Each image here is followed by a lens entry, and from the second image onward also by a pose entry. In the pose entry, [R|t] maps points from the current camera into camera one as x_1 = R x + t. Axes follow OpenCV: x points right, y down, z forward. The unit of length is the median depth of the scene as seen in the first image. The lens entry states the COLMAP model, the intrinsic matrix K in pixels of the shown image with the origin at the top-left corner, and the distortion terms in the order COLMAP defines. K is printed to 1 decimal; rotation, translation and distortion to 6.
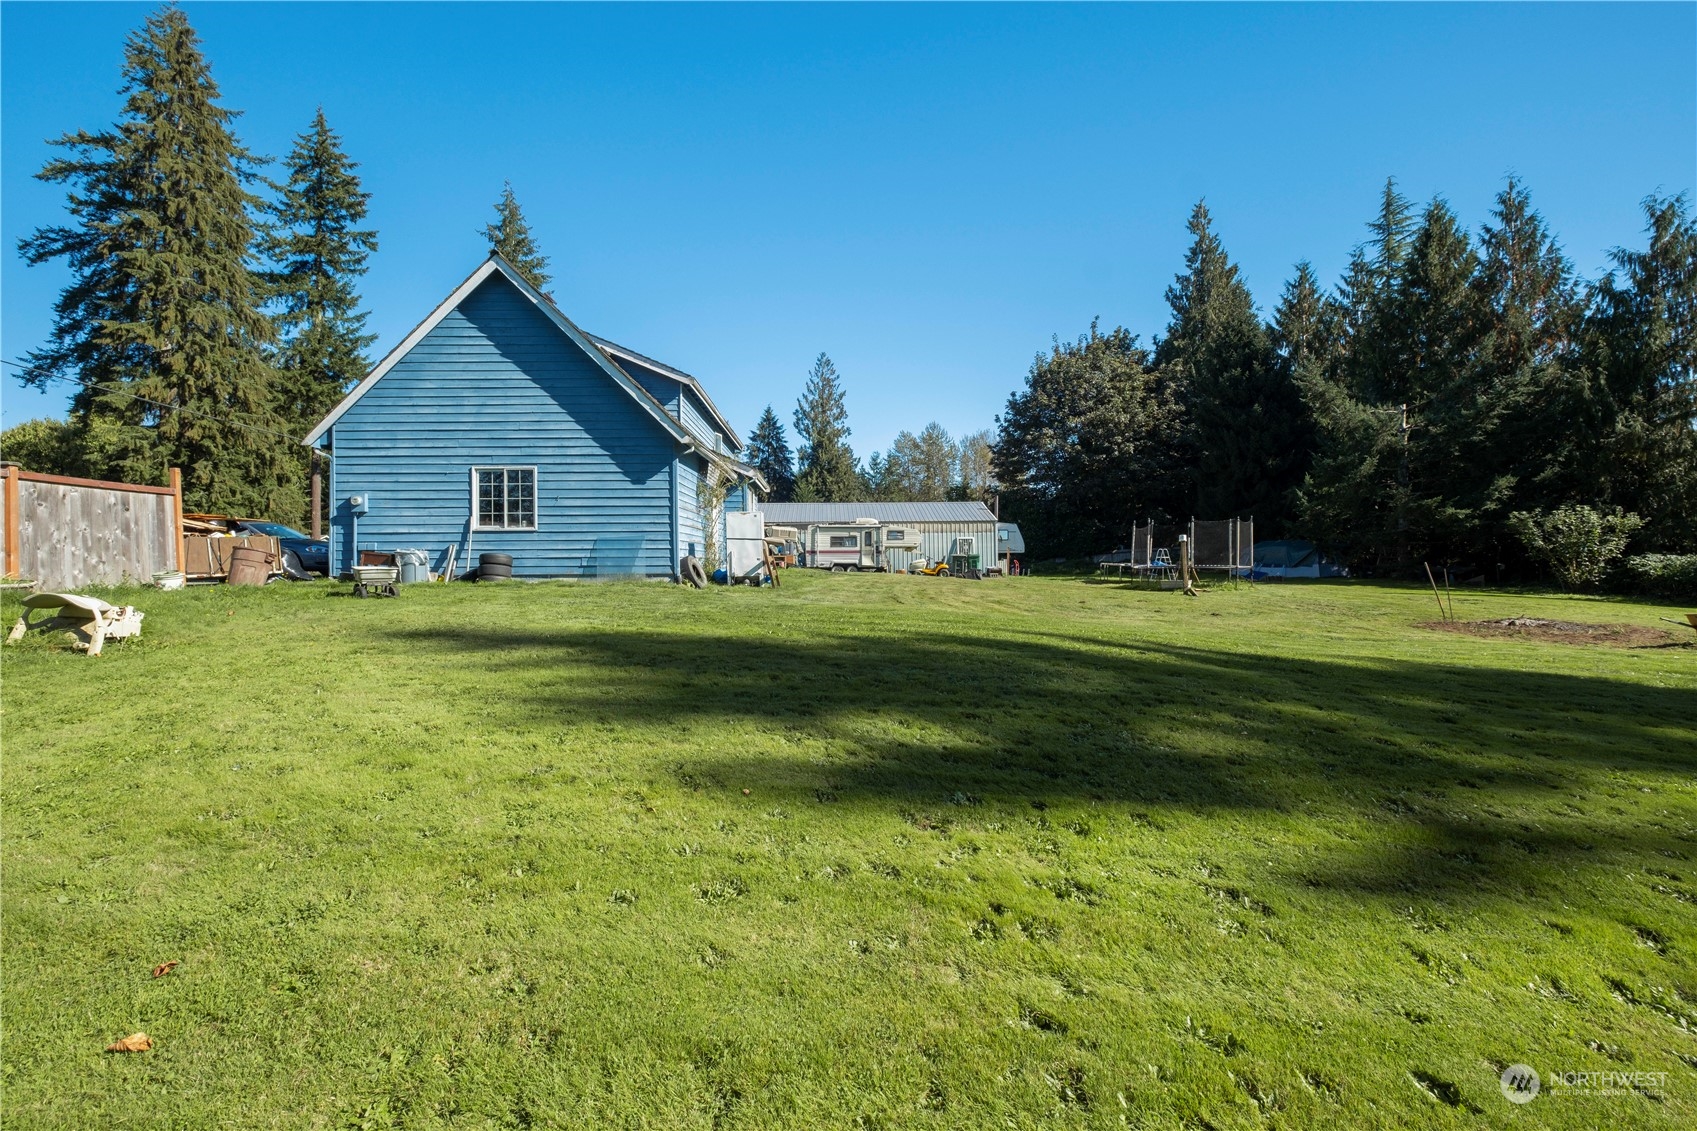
lens RADIAL K [[739.9, 0, 845.3], [0, 739.9, 559.1], [0, 0, 1]] dist [-0.004978, 0.001221]
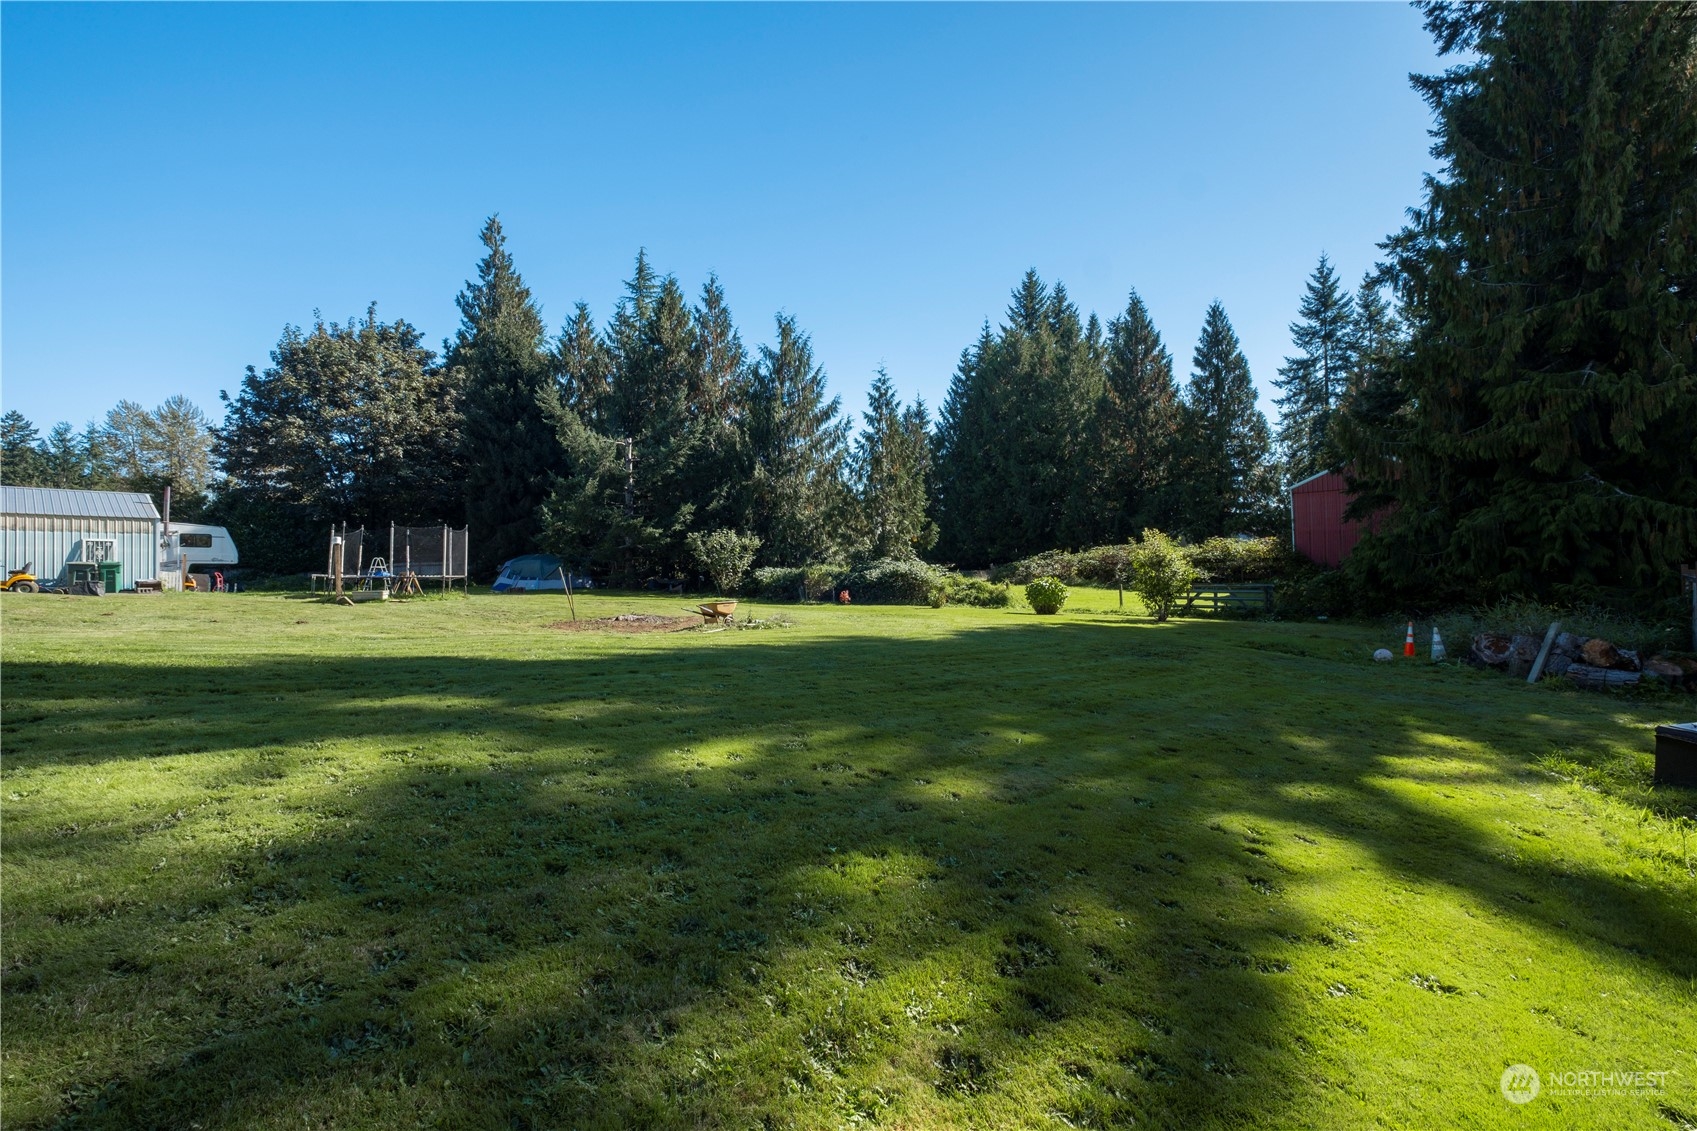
lens RADIAL K [[739.9, 0, 846.1], [0, 739.9, 560.7], [0, 0, 1]] dist [-0.004978, 0.001221]
pose [[0.674067, 0.017150, 0.738471, 0.100499], [0.001114, 0.999706, -0.024234, 0.008351], [-0.738669, 0.017158, 0.673850, -0.021828]]
